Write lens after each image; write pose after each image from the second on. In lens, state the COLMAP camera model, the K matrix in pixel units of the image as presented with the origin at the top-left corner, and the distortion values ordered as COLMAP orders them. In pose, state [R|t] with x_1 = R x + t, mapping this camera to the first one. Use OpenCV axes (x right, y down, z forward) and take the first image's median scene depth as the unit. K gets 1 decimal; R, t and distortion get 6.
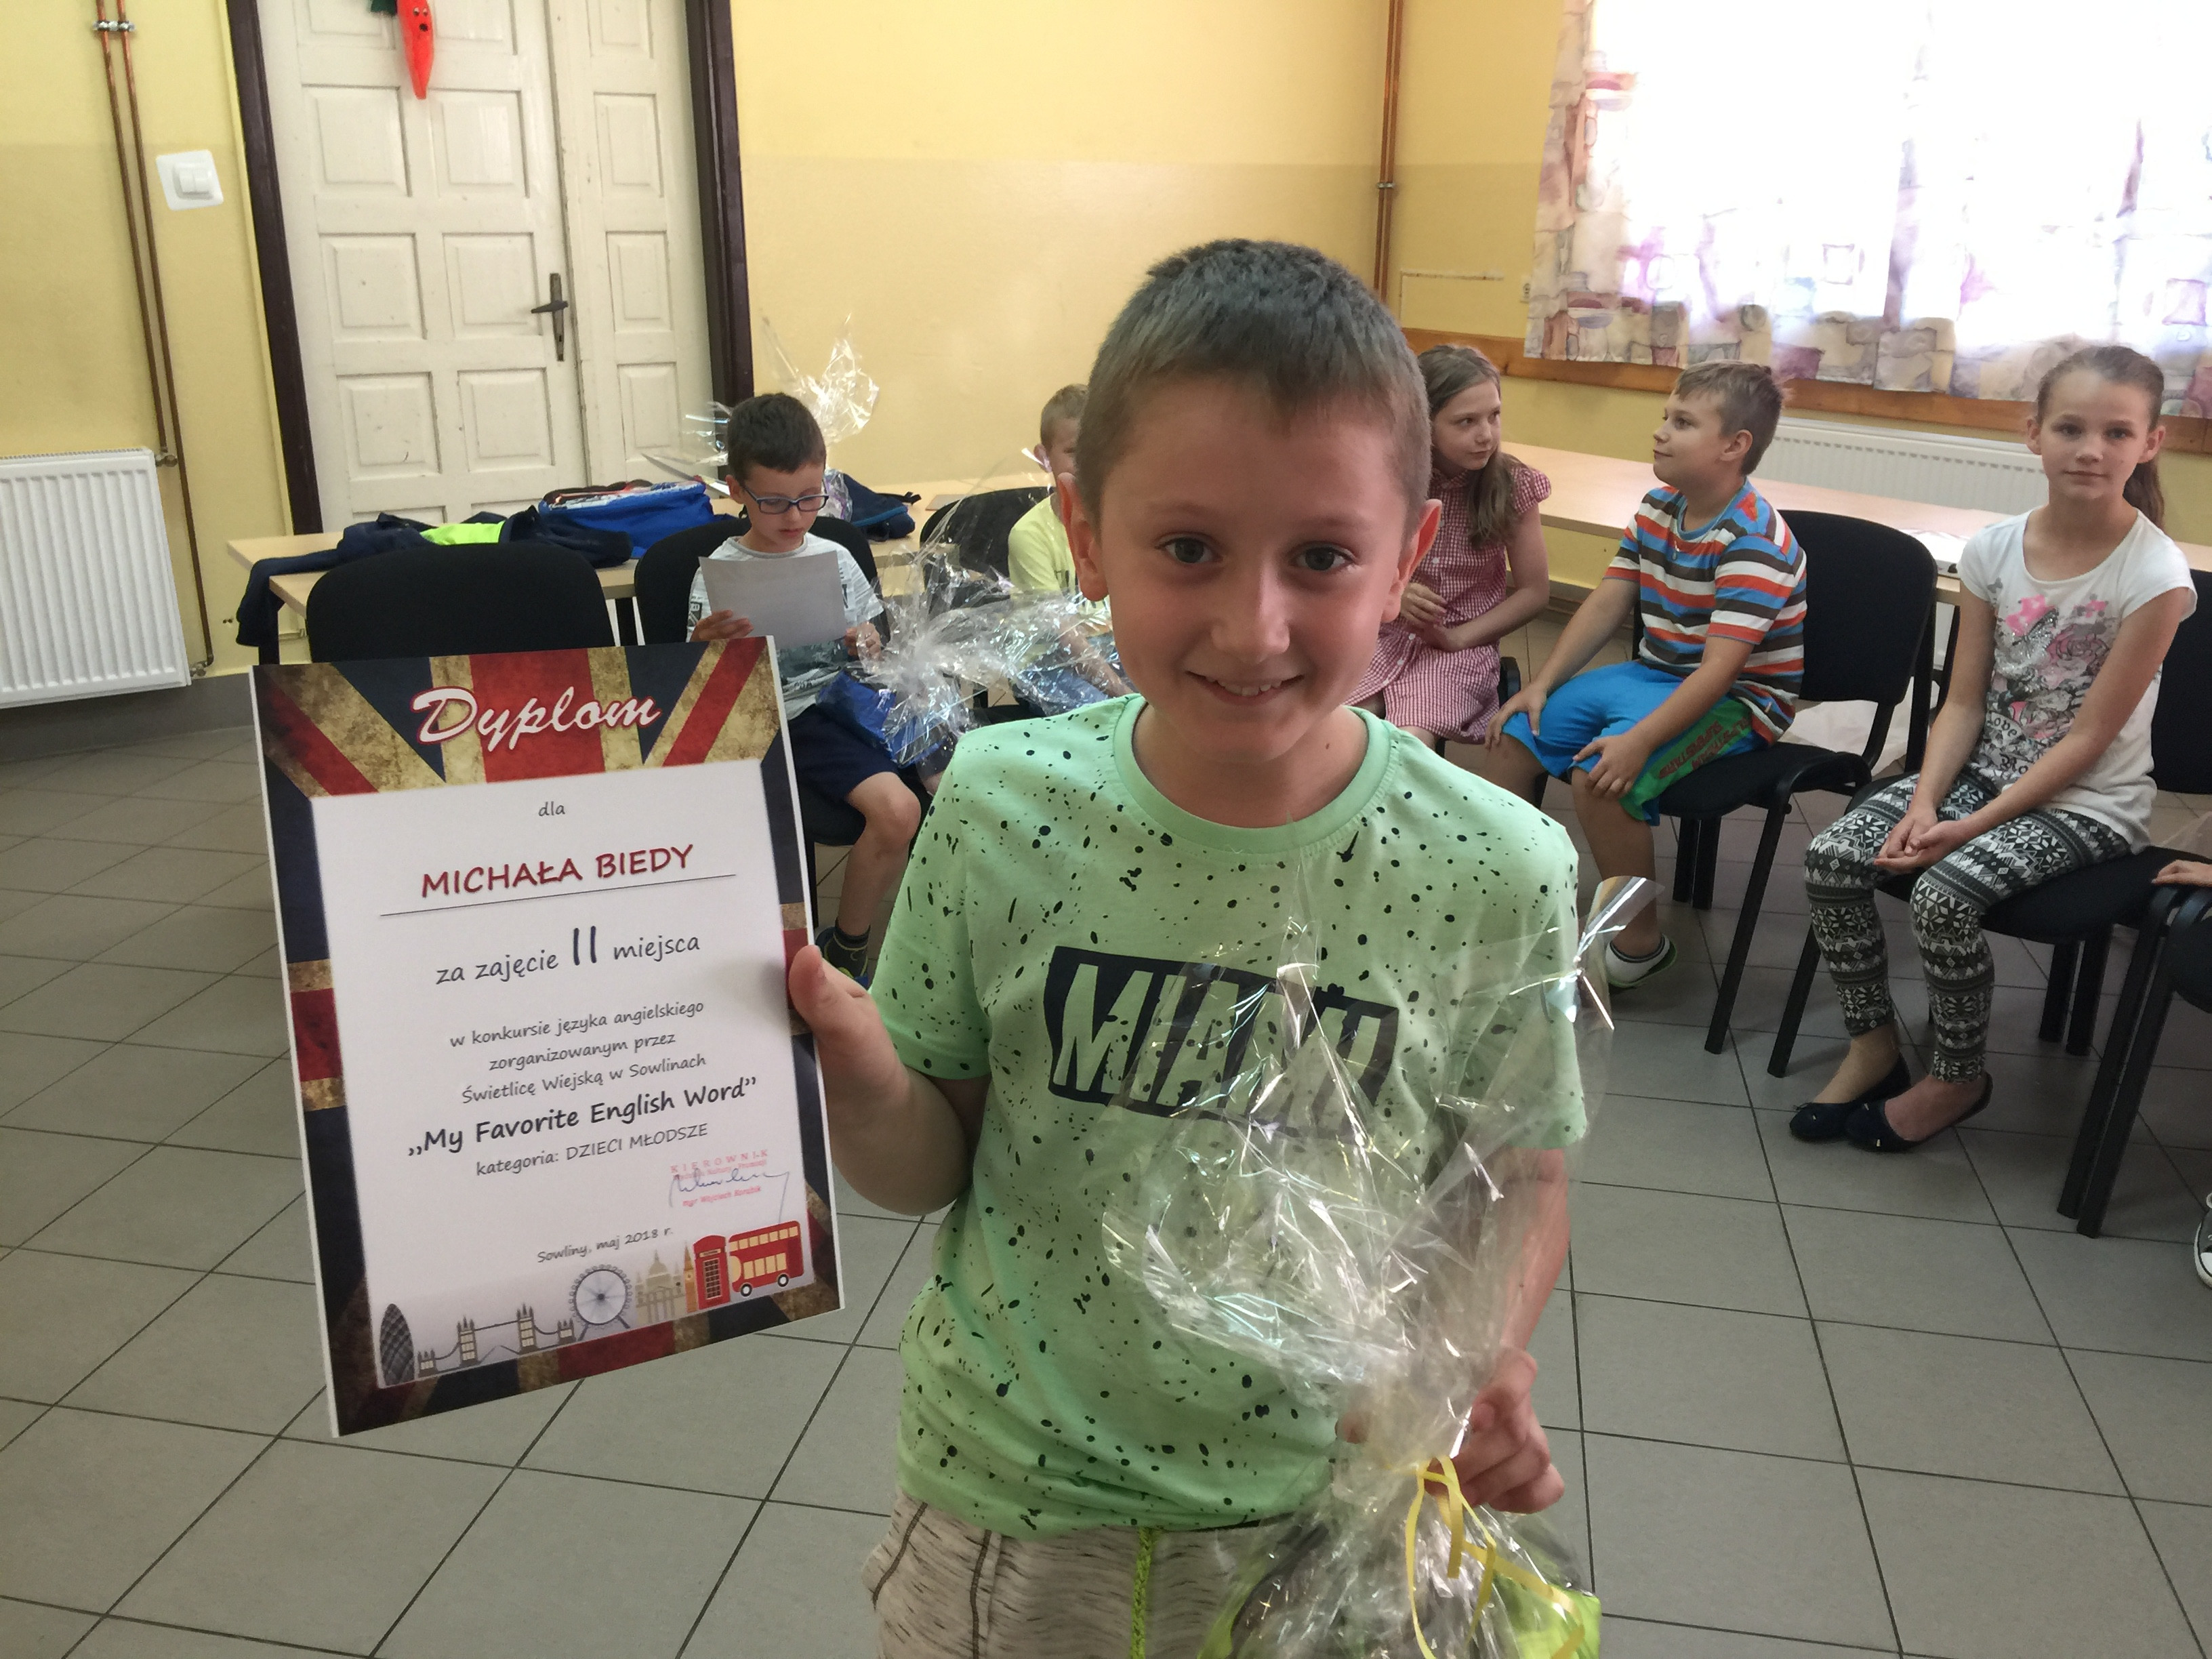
lens RADIAL K [[1801.1, 0, 1106.8], [0, 1801.1, 864.7], [0, 0, 1]] dist [0.037194, -0.088599]
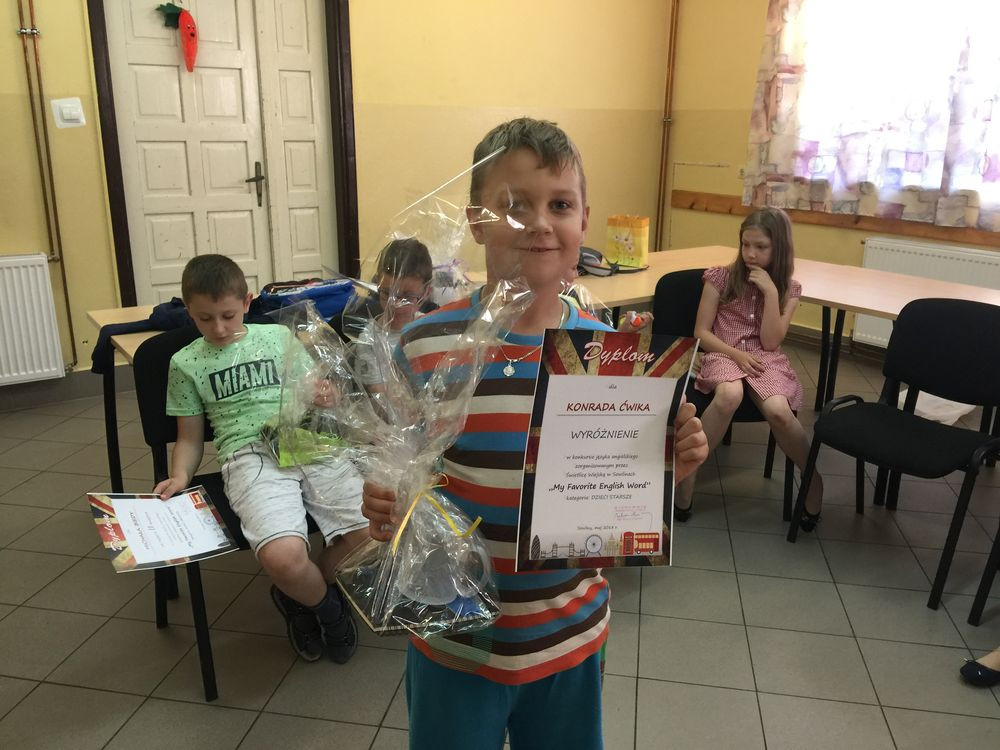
lens RADIAL K [[814.3, 0, 500.3], [0, 814.3, 390.9], [0, 0, 1]] dist [0.037194, -0.088599]
pose [[0.999735, -0.000112, 0.023010, -0.065322], [0.000916, 0.999389, -0.034926, -0.050387], [-0.022992, 0.034938, 0.999125, 0.125409]]
